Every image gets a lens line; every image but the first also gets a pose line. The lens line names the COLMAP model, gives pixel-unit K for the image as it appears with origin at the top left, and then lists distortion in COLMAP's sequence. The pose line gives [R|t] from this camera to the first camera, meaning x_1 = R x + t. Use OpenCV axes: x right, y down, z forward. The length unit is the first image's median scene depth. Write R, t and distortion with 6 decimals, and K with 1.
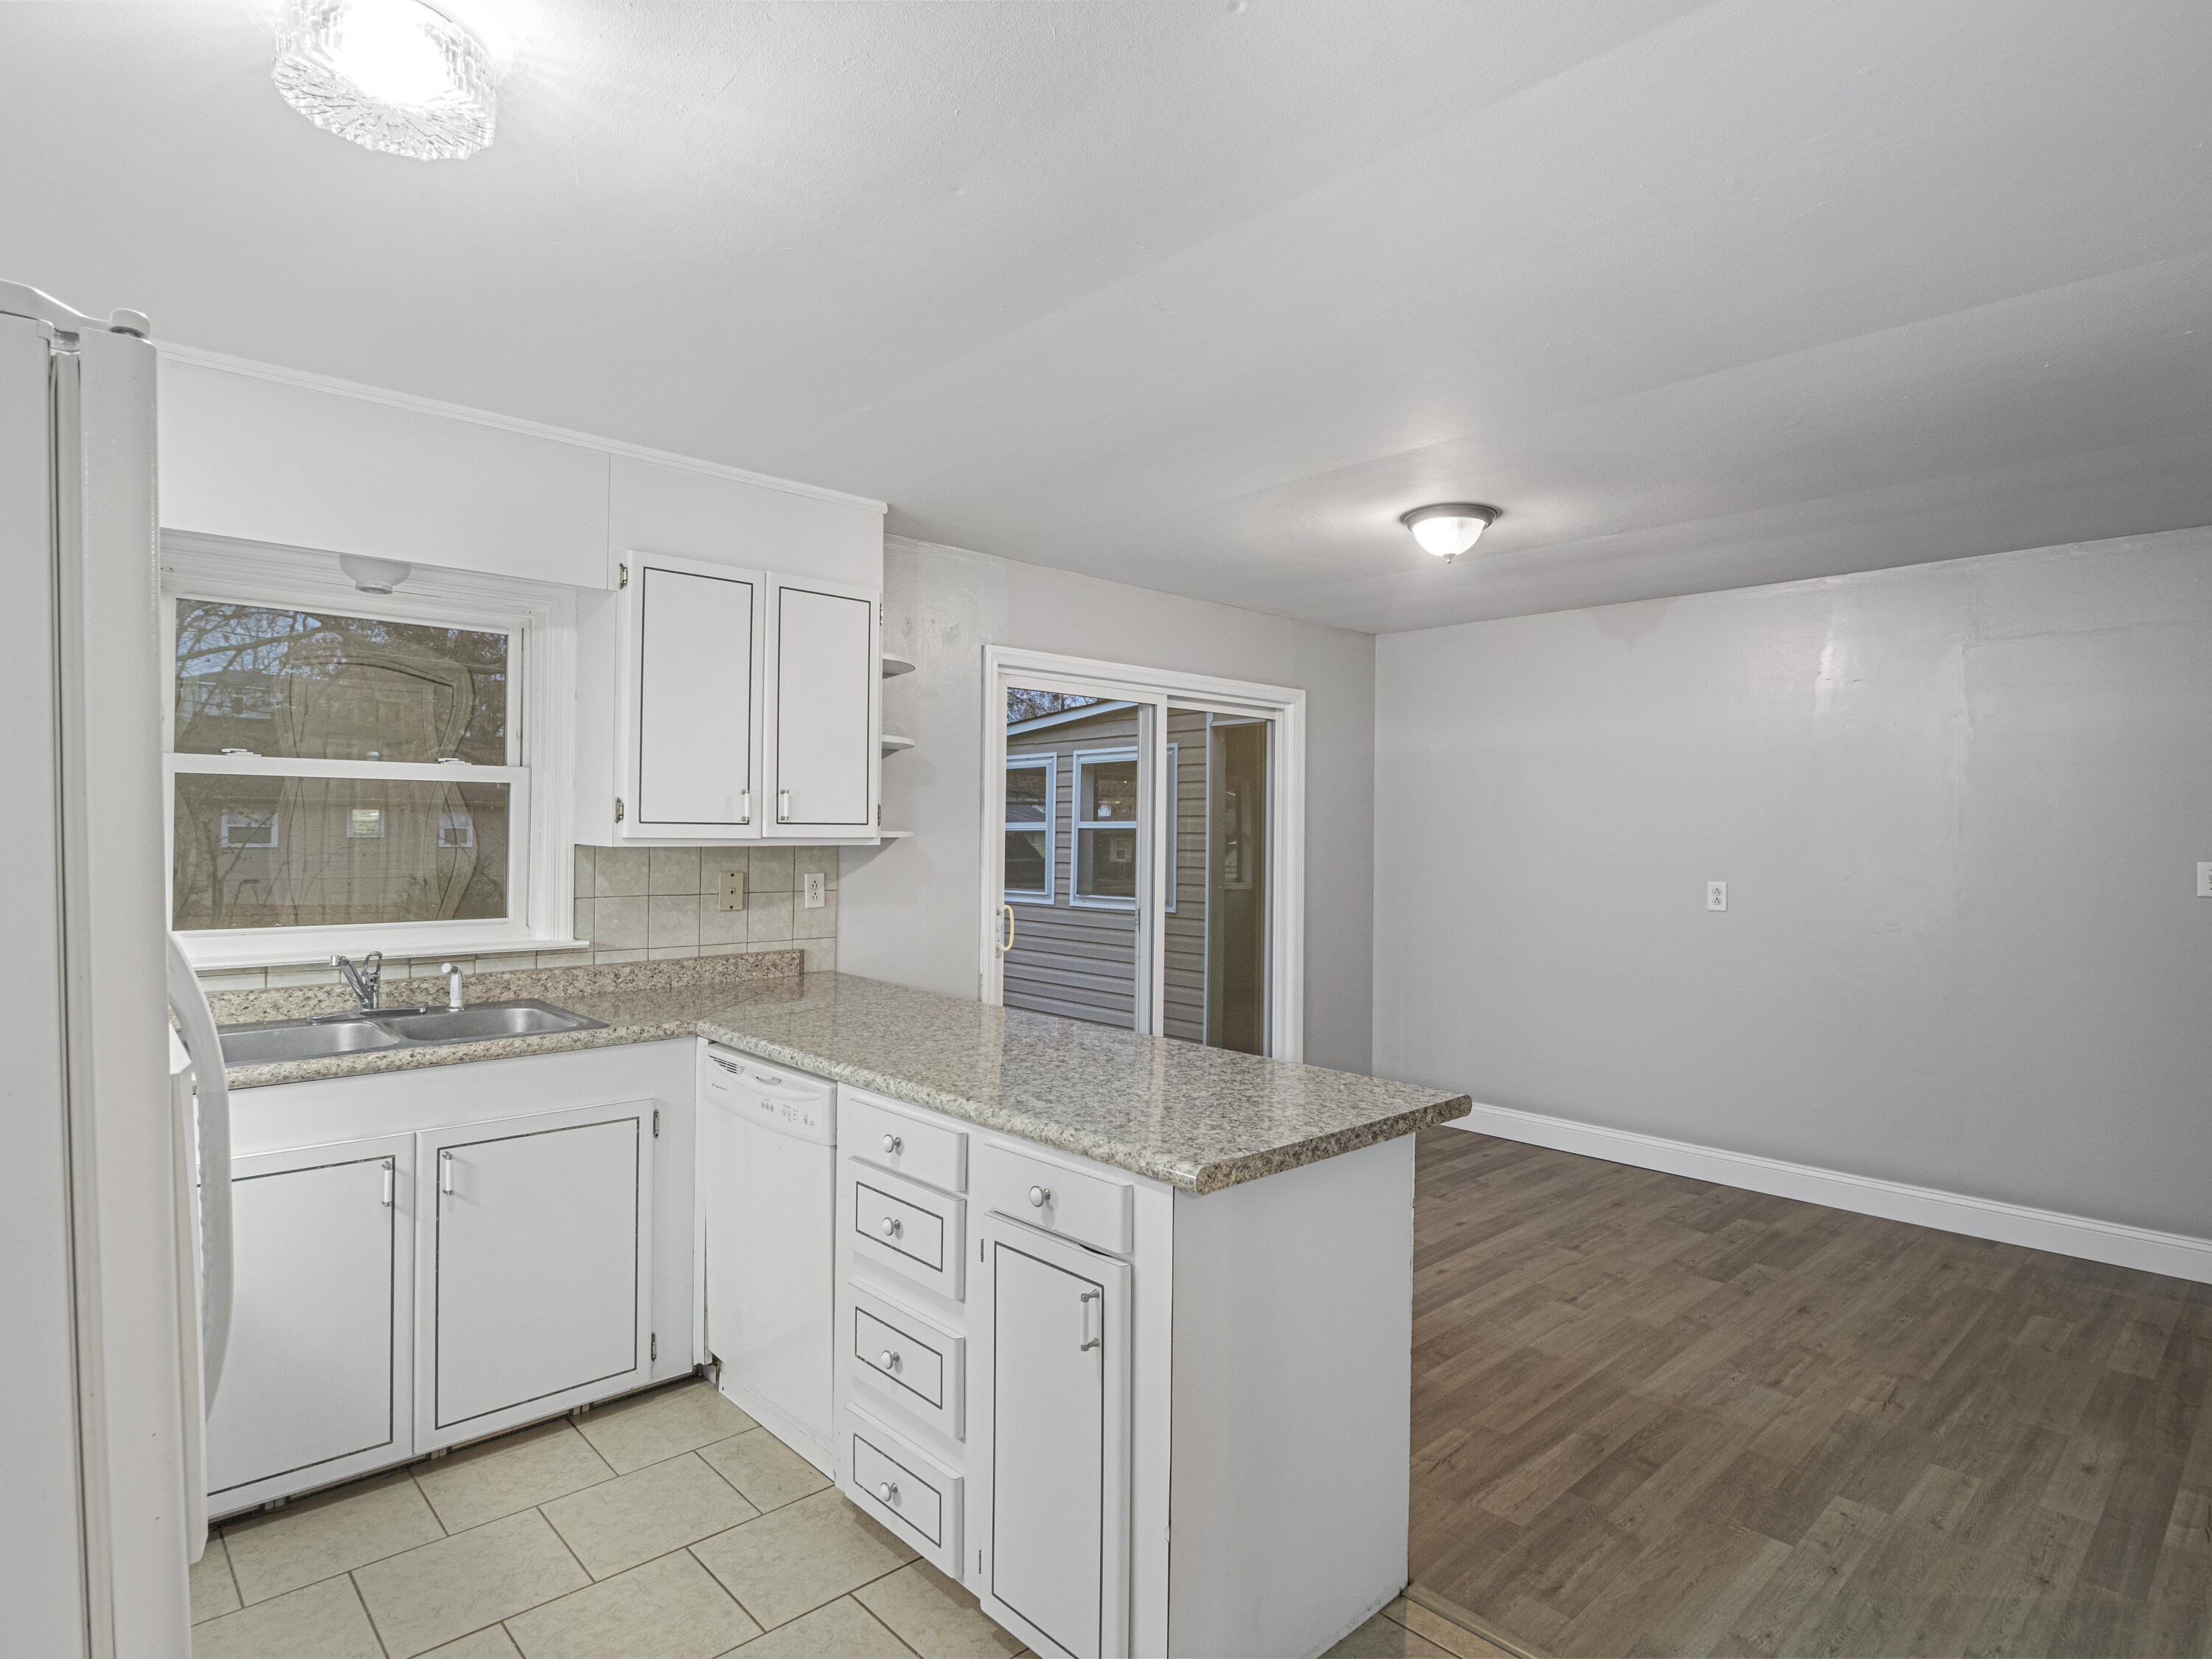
lens RADIAL K [[1192.7, 0, 1119.9], [0, 1192.7, 829.7], [0, 0, 1]] dist [-0.013543, -0.004750]
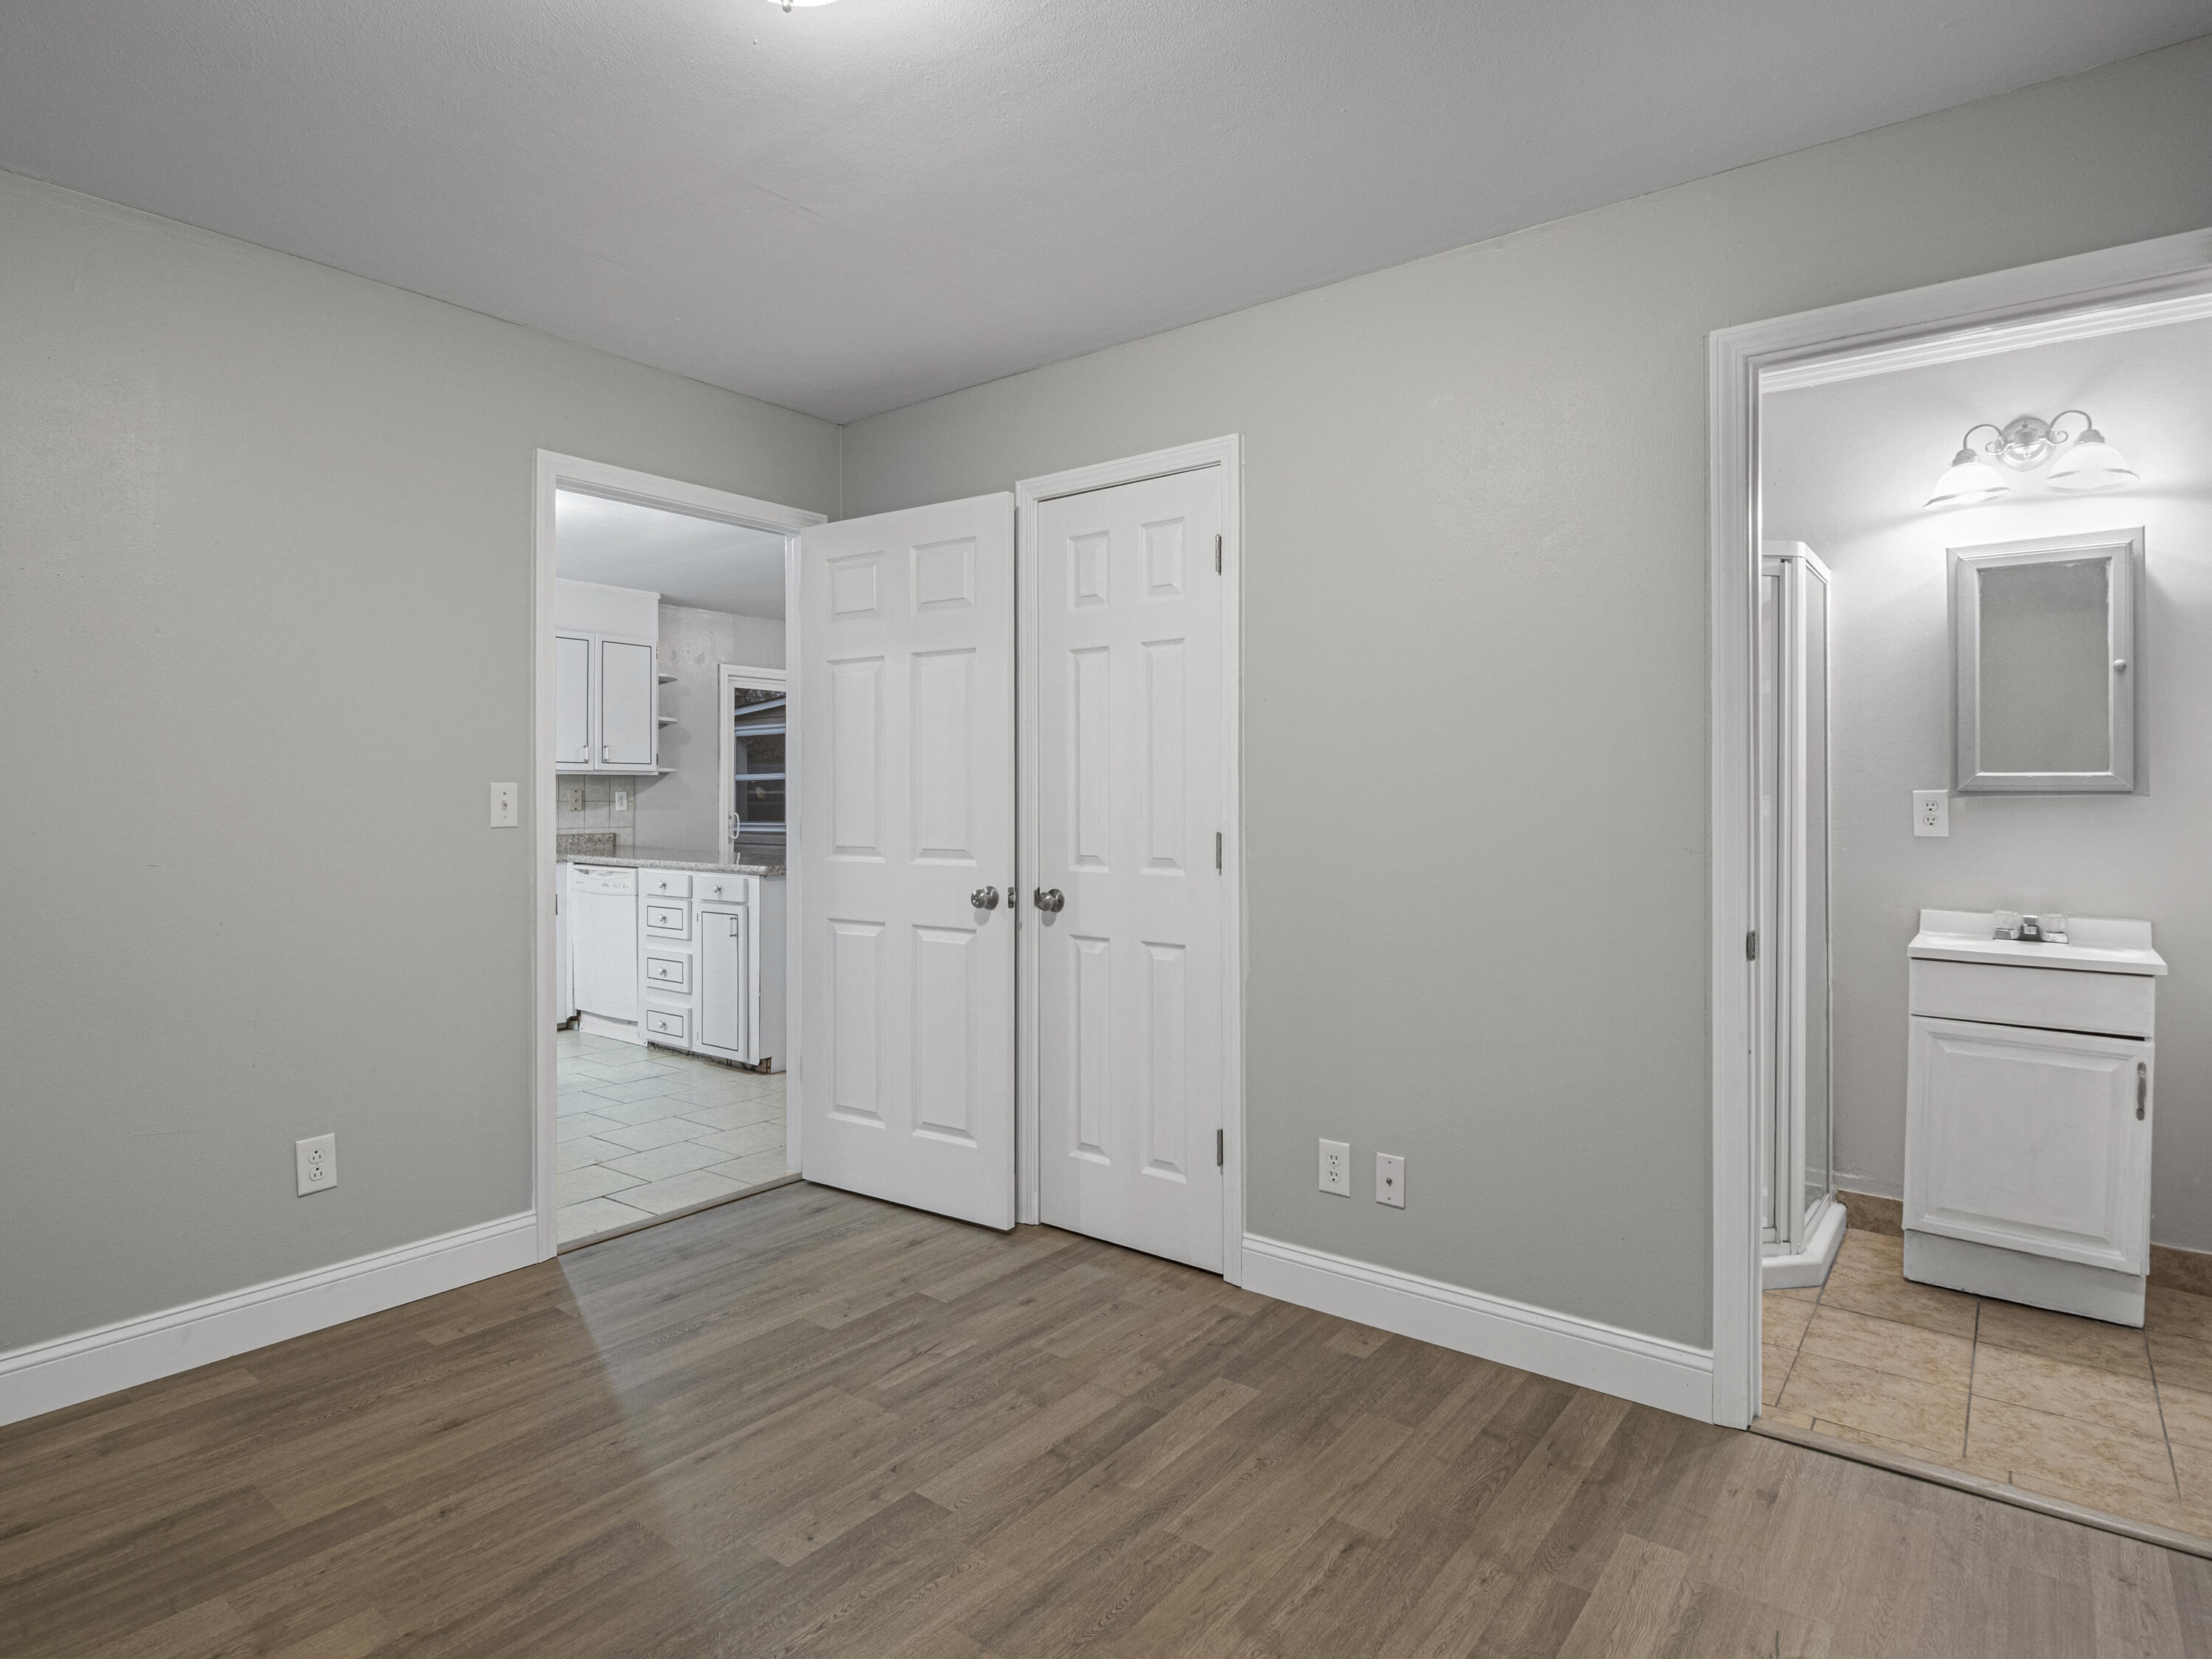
lens RADIAL K [[1192.7, 0, 1097.9], [0, 1192.7, 817.0], [0, 0, 1]] dist [-0.013543, -0.004750]
pose [[0.989029, -0.007970, 0.147509, 0.209835], [0.005844, 0.999873, 0.014843, 0.055489], [-0.147609, -0.013818, 0.988949, -0.971140]]
